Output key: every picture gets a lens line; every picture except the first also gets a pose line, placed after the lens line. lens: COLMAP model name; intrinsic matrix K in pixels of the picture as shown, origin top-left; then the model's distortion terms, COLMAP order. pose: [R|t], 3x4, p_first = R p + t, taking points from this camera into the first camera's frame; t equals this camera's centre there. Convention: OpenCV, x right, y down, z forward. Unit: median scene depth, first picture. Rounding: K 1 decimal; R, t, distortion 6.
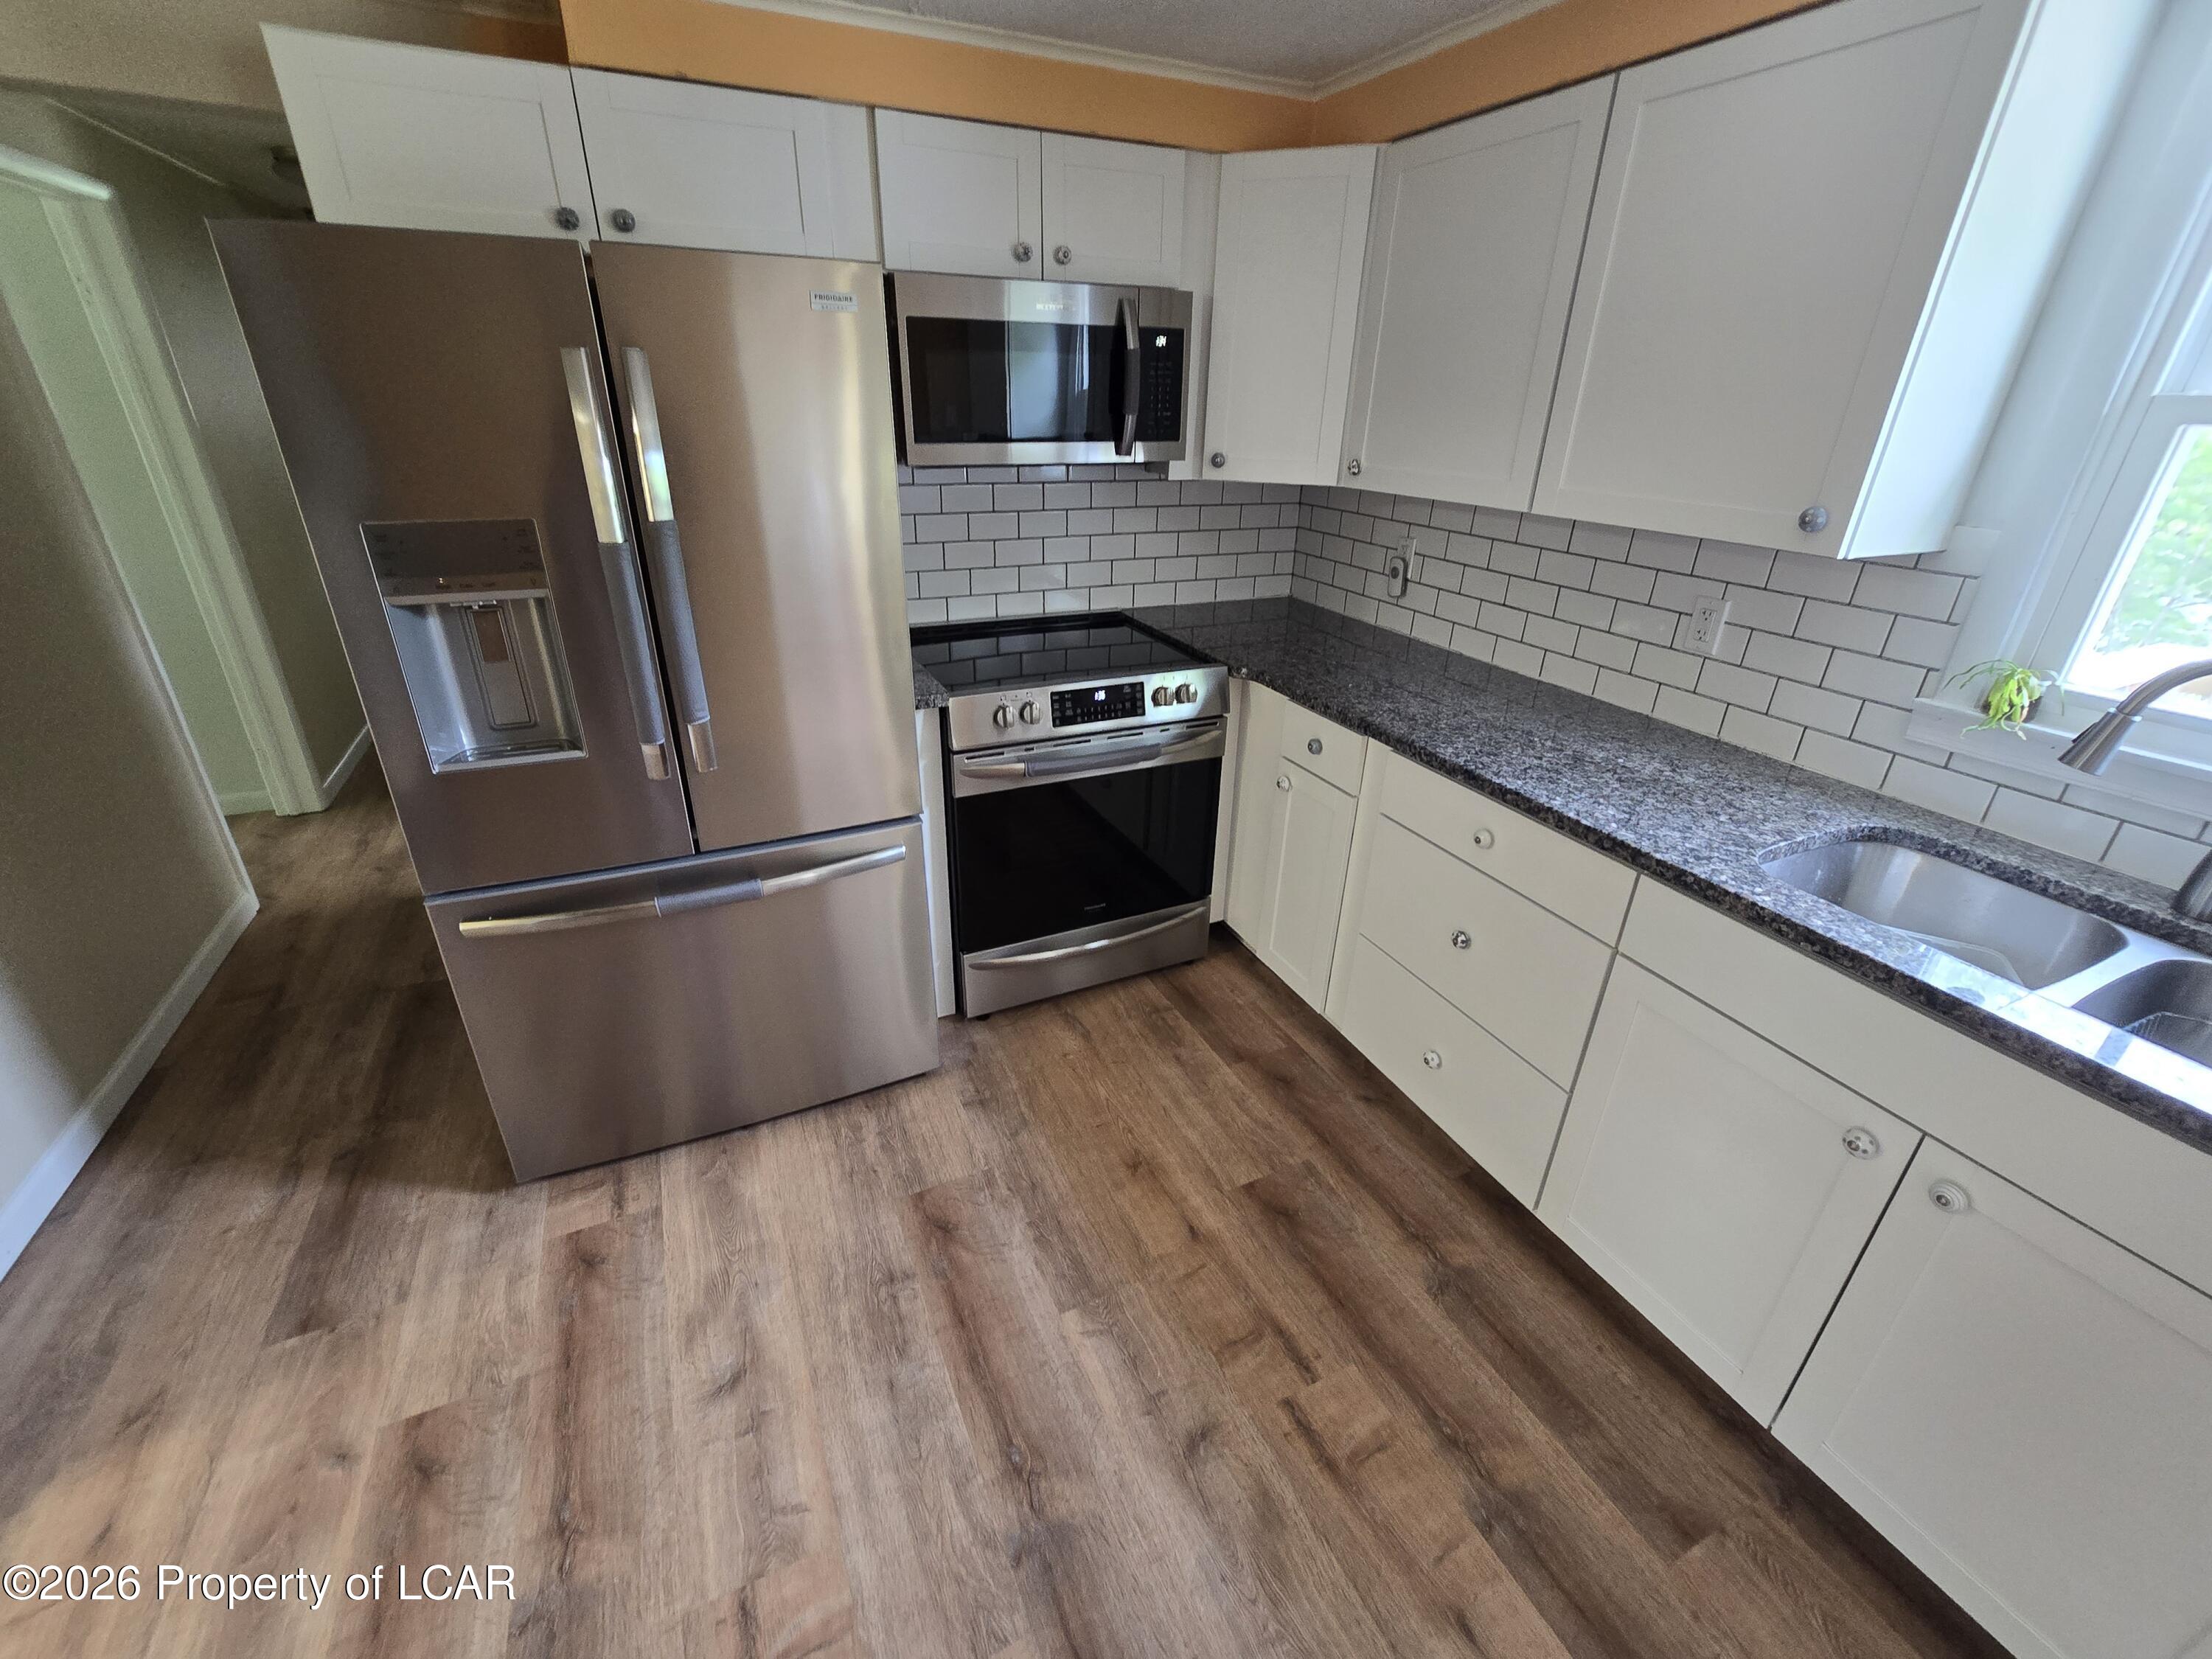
lens RADIAL K [[914.3, 0, 1104.8], [0, 914.3, 815.0], [0, 0, 1]] dist [-0.002759, -0.000943]
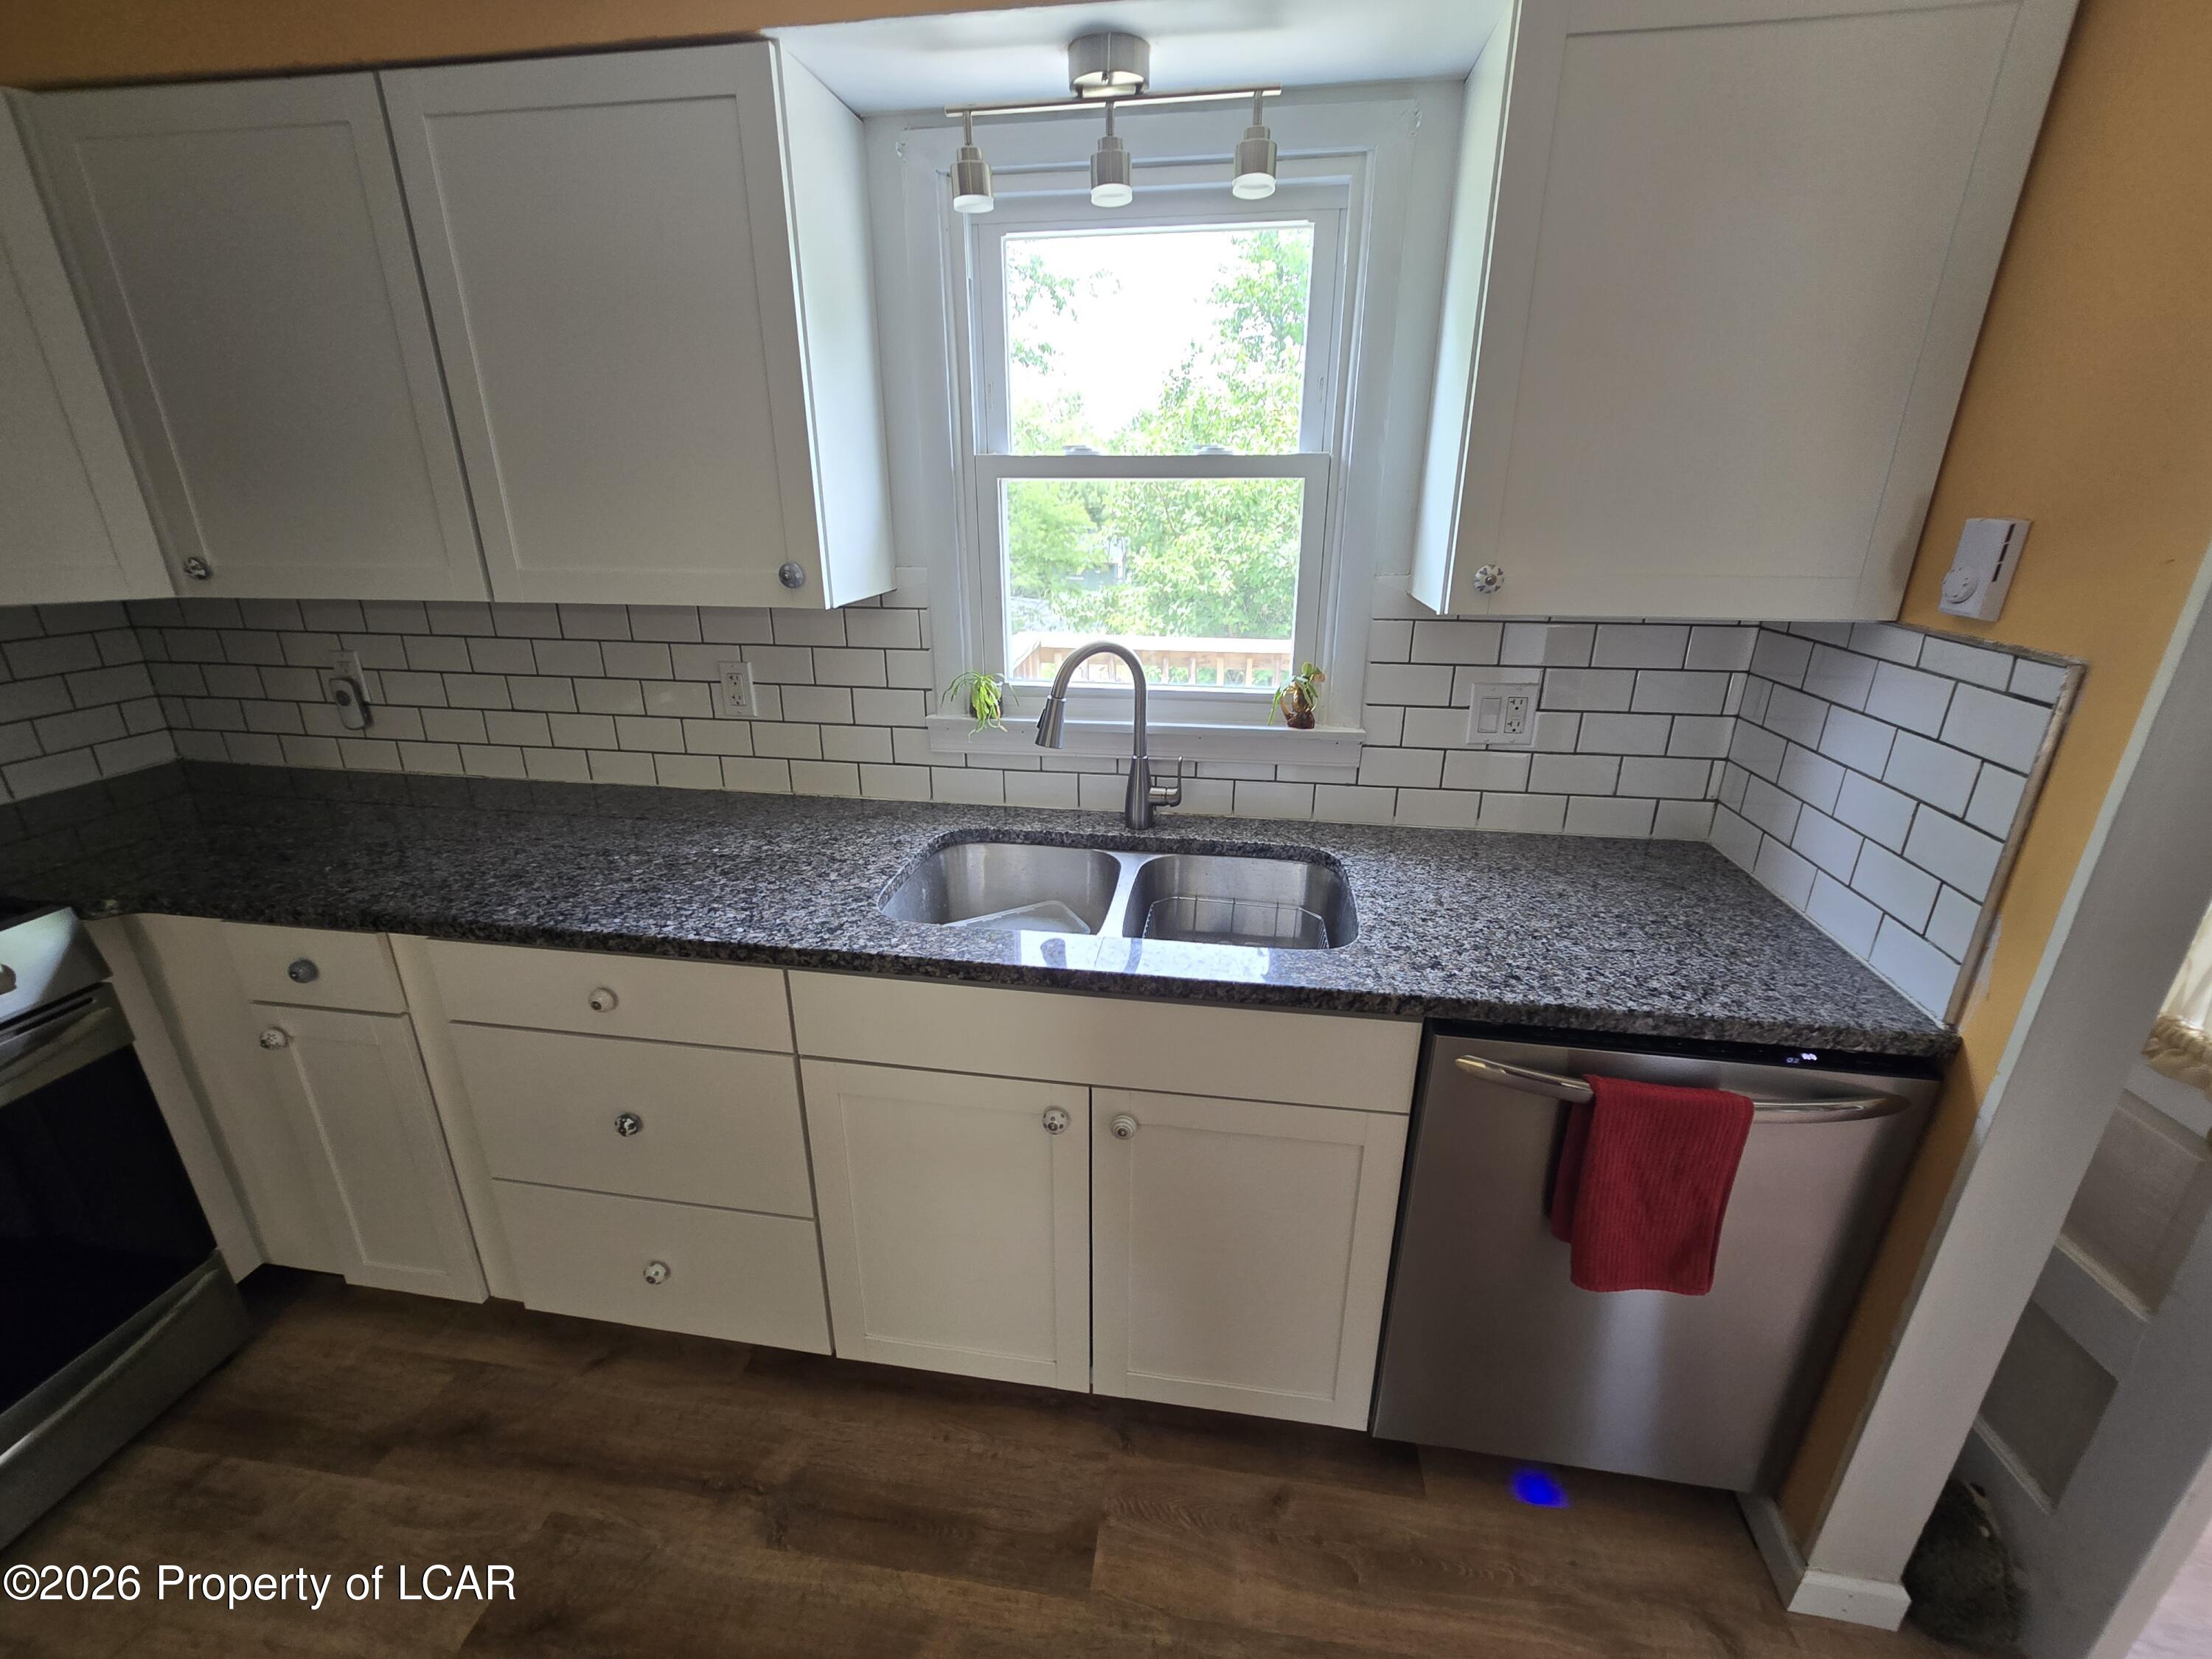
lens RADIAL K [[914.3, 0, 1104.8], [0, 914.3, 815.0], [0, 0, 1]] dist [-0.002759, -0.000943]
pose [[0.557890, -0.301832, 0.773082, 0.088456], [0.356571, 0.928334, 0.105129, -0.049516], [-0.749410, 0.217009, 0.625533, 0.133981]]
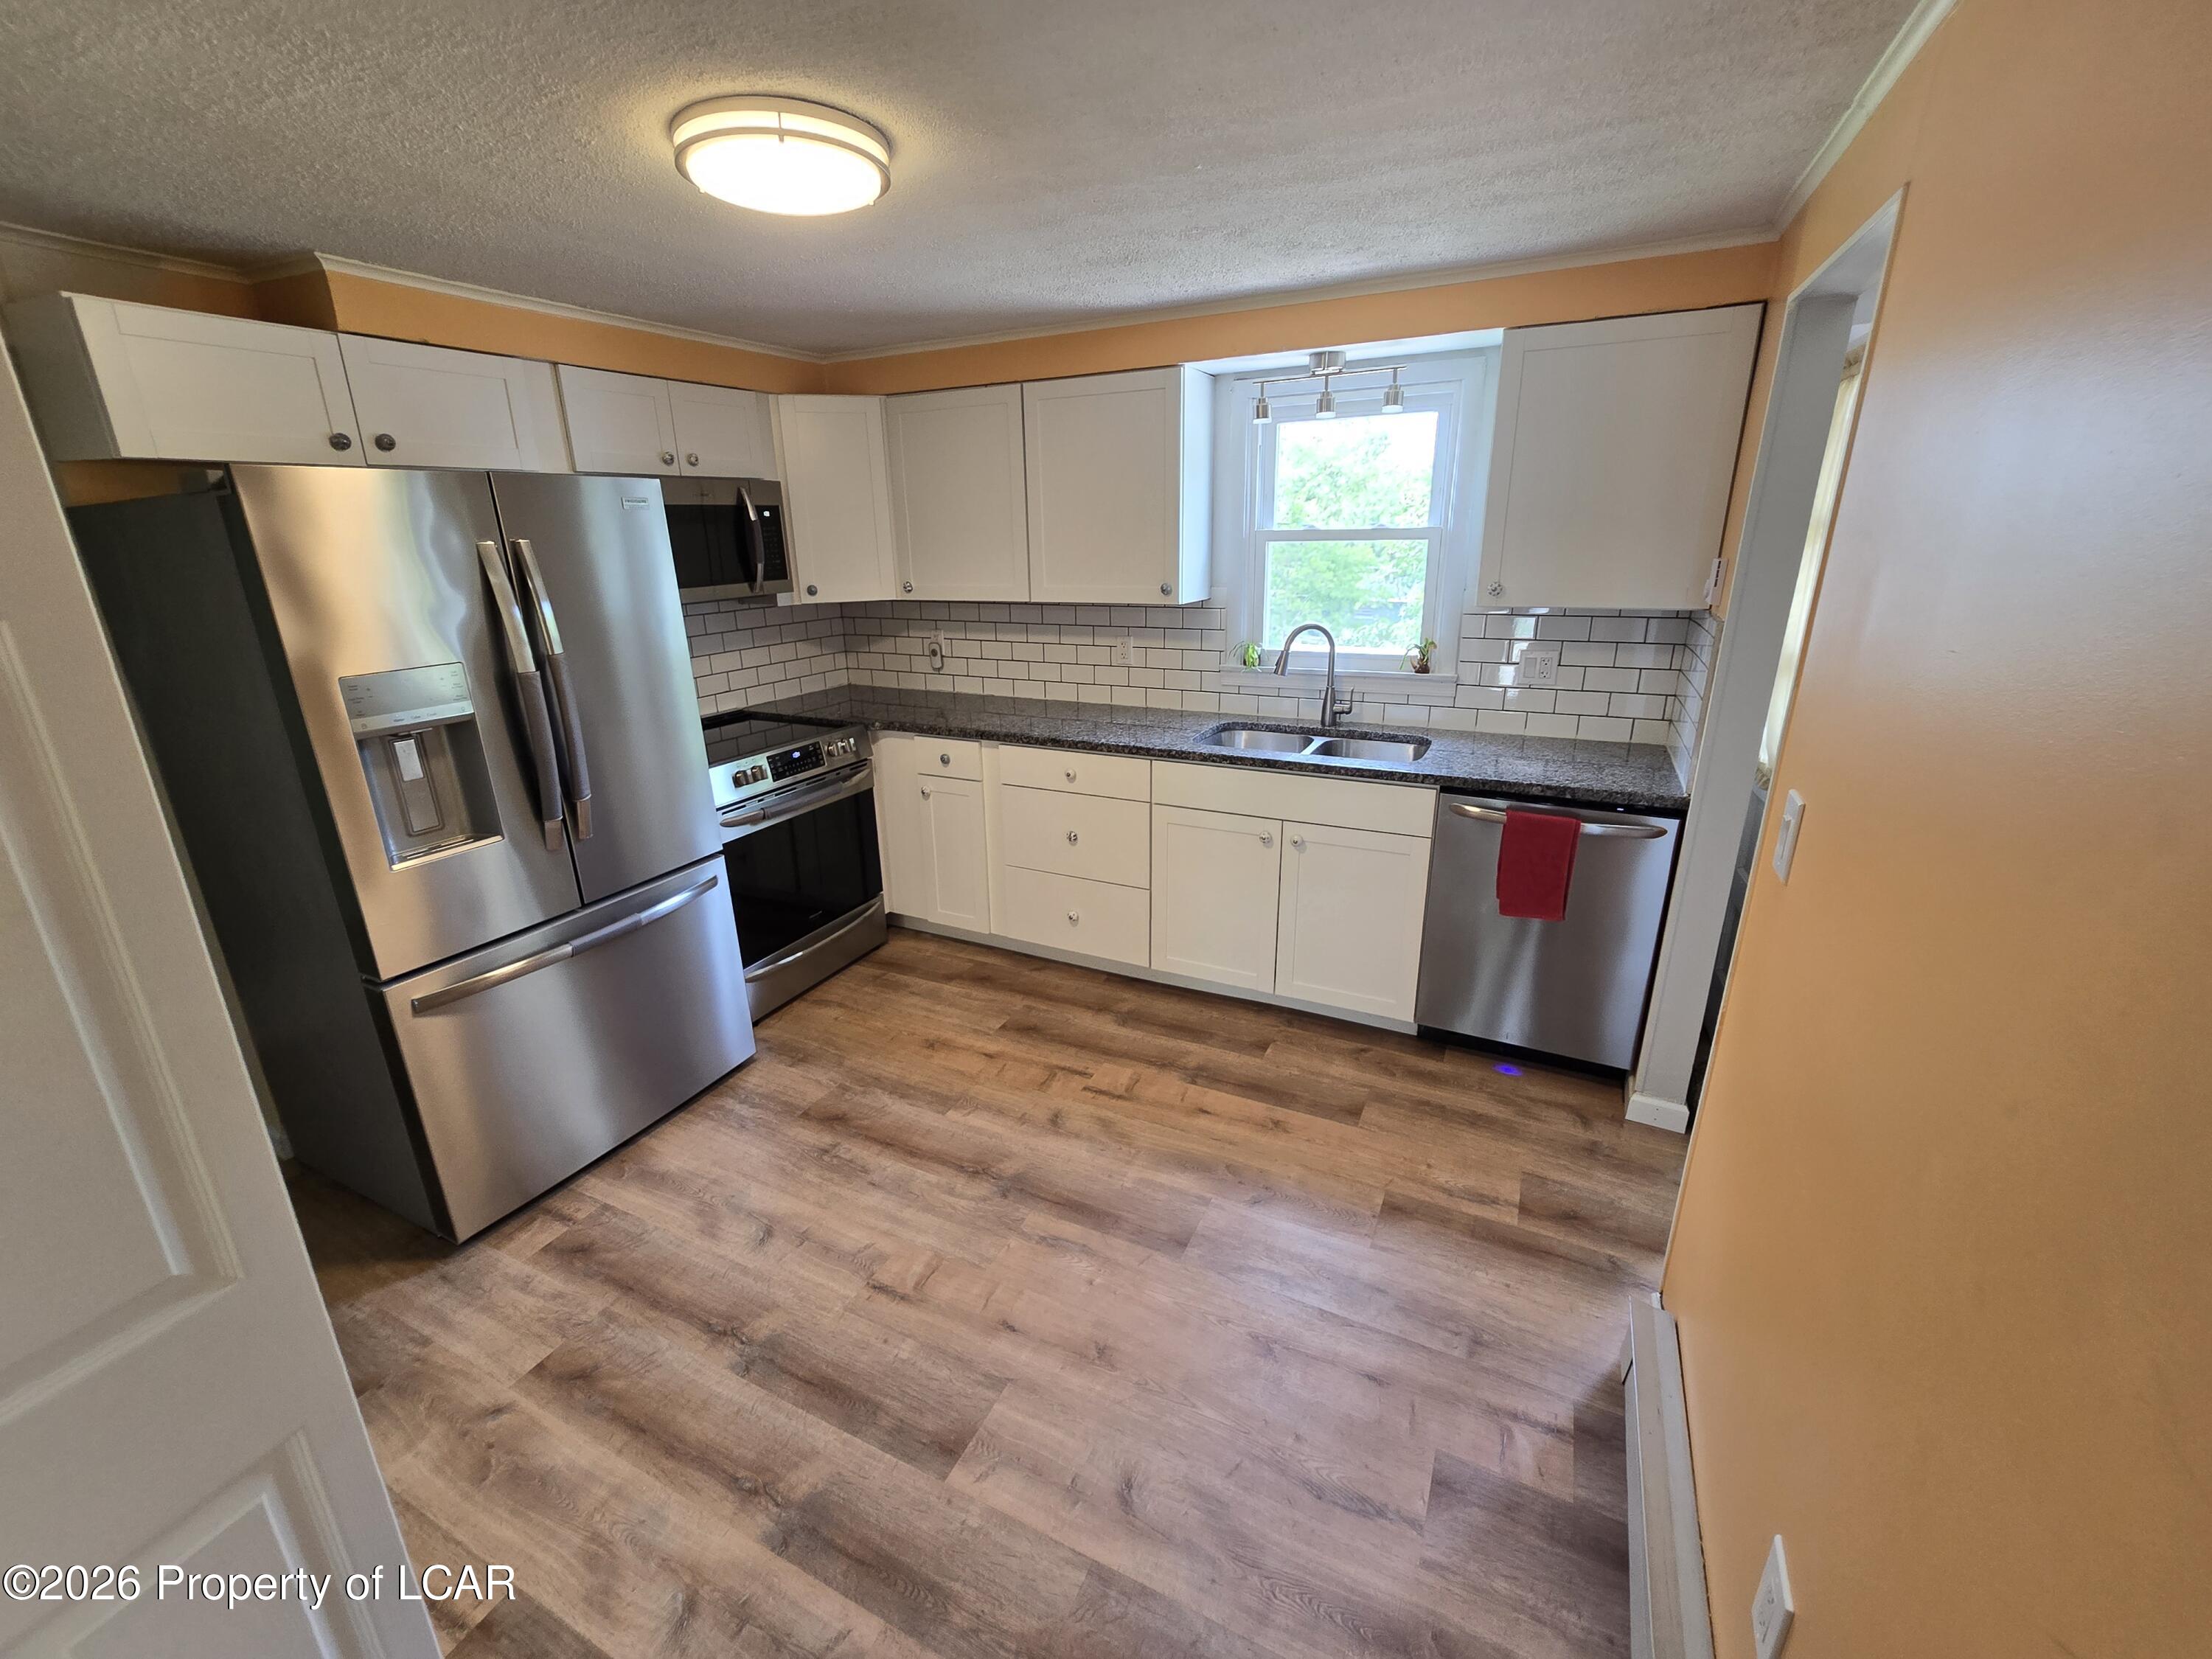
lens RADIAL K [[917.4, 0, 1098.1], [0, 917.4, 837.2], [0, 0, 1]] dist [-0.003653, -0.000350]
pose [[0.784920, -0.232683, 0.574247, -0.590459], [0.291656, 0.956459, -0.011101, 0.174430], [-0.546660, 0.176196, 0.818607, -0.476900]]
